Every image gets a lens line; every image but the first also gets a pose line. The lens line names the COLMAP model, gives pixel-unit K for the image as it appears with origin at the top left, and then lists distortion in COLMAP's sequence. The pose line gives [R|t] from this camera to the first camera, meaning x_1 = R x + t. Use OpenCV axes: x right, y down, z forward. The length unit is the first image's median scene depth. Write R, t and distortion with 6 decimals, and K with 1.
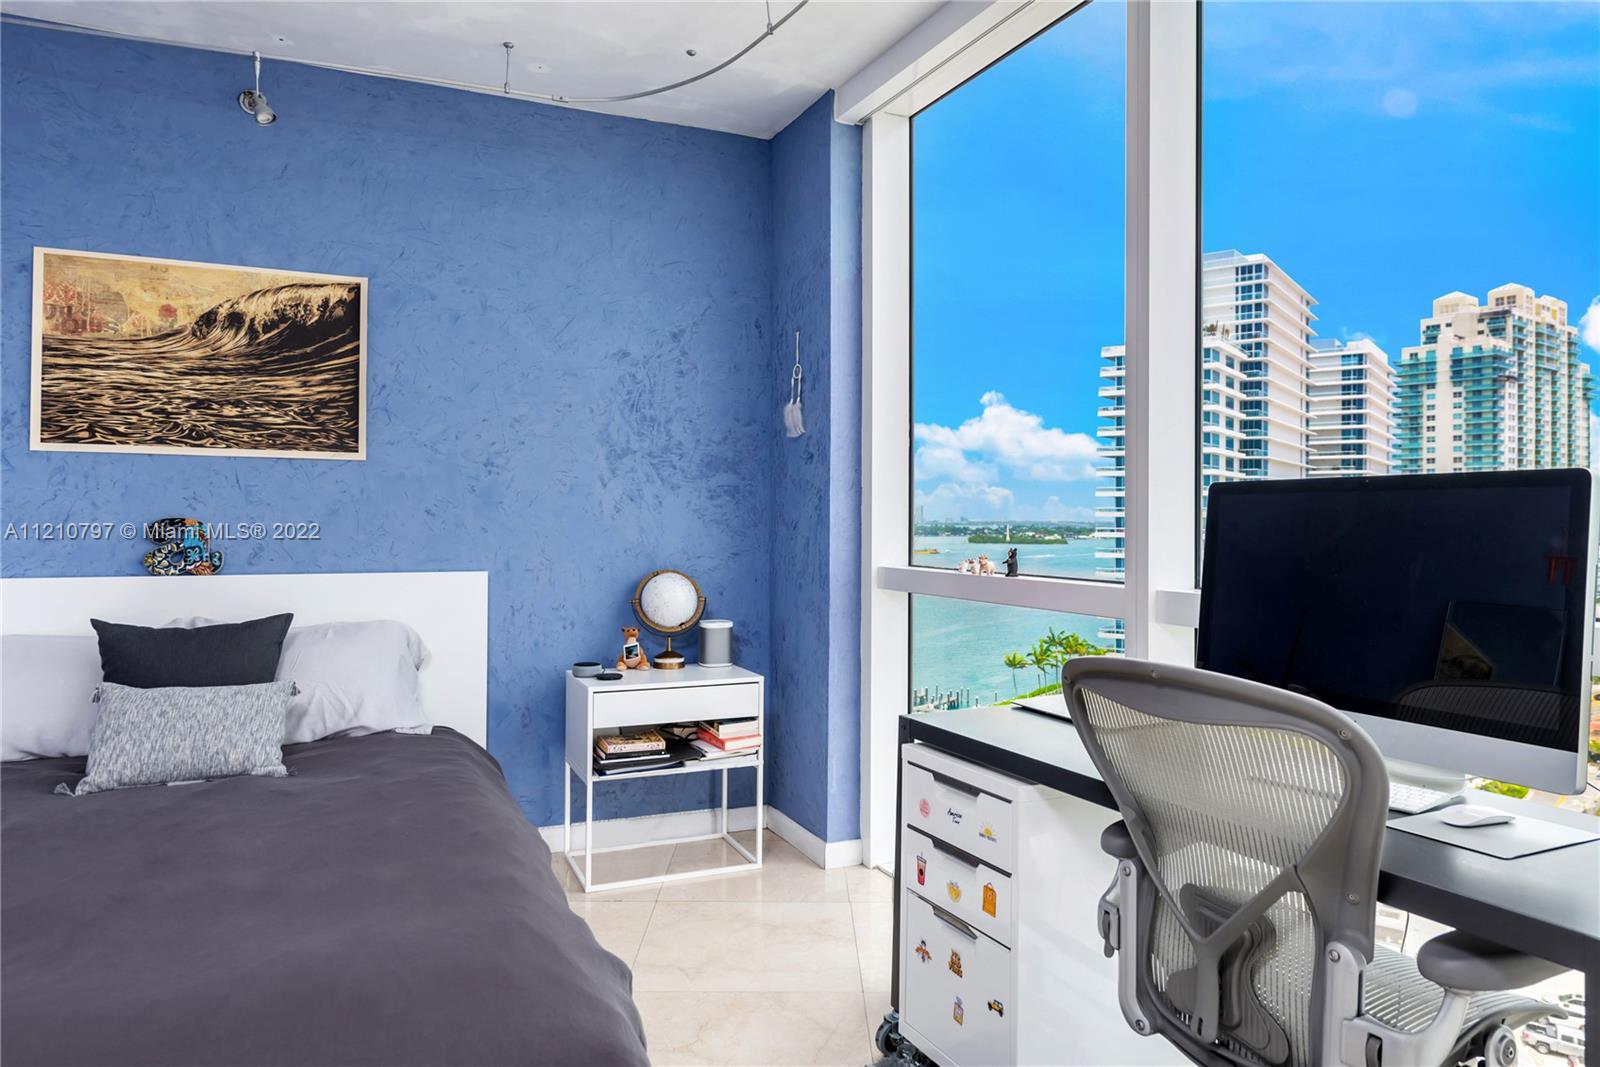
lens RADIAL K [[1025.2, 0, 797.7], [0, 1025.2, 511.6], [0, 0, 1]] dist [0.003337, -0.019307]
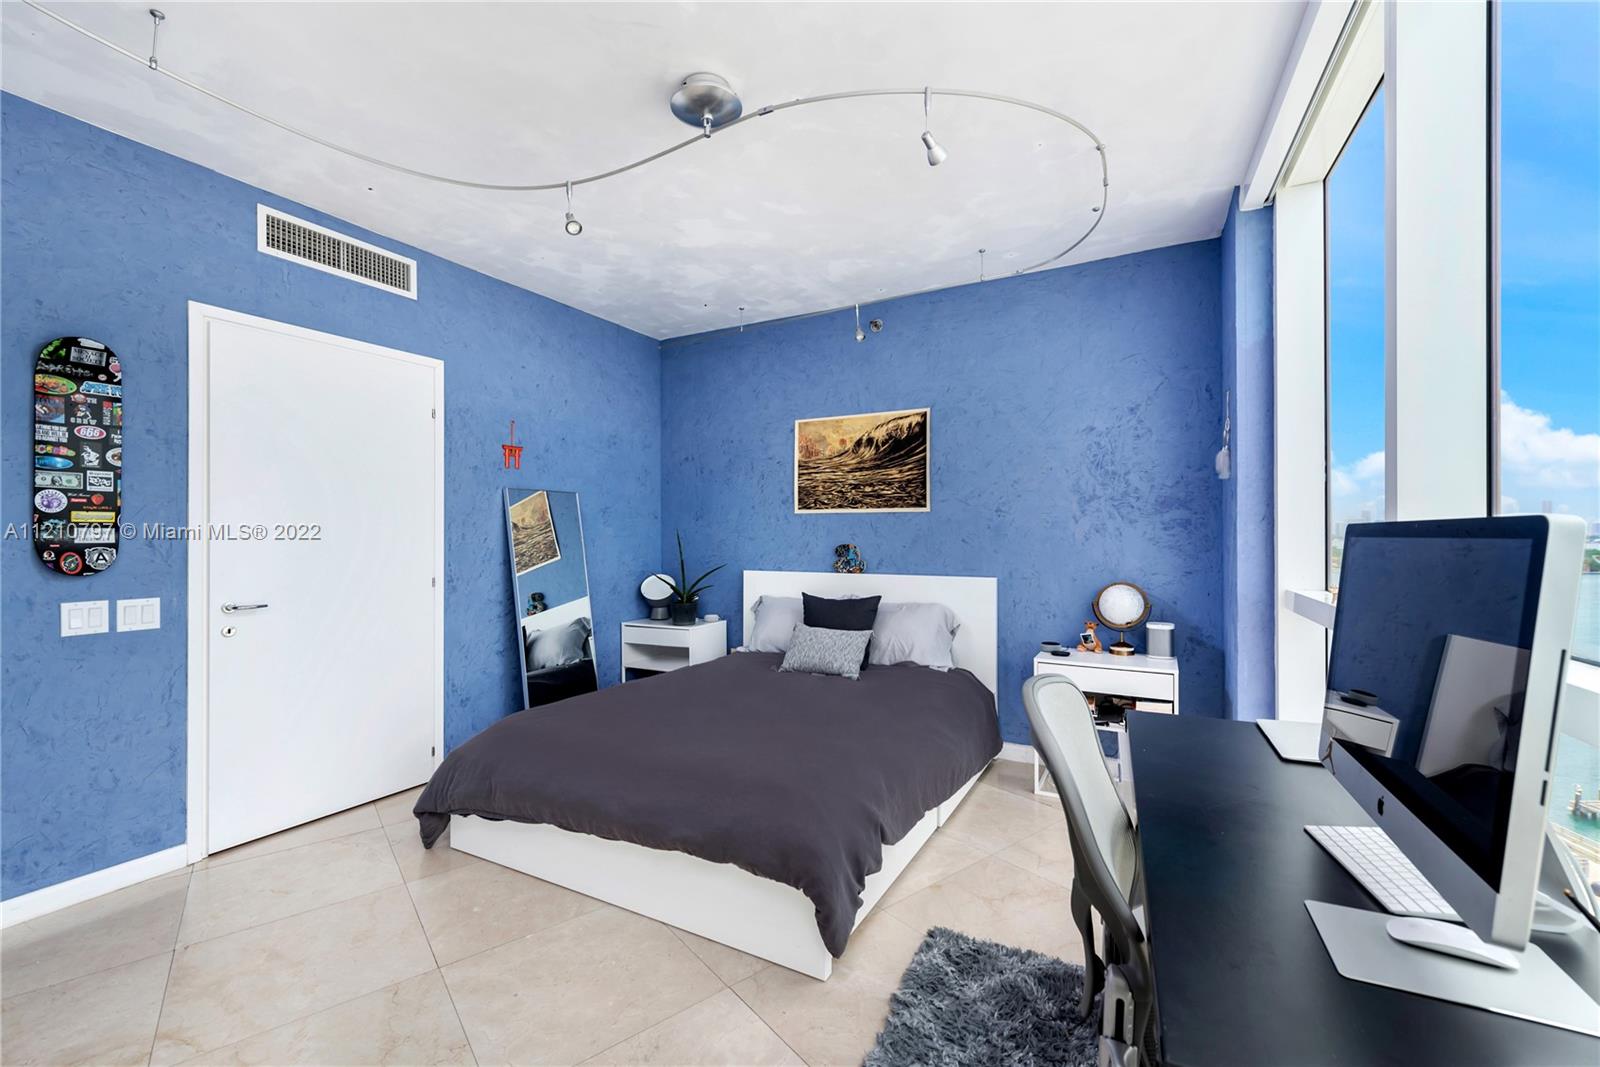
lens RADIAL K [[681.7, 0, 800.0], [0, 681.7, 533.5], [0, 0, 1]] dist [-0.000657, -0.000109]
pose [[0.590056, -0.006934, -0.807333, 0.391220], [0.012348, 0.999924, 0.000436, -0.015742], [0.807268, -0.010226, 0.590096, 0.129084]]
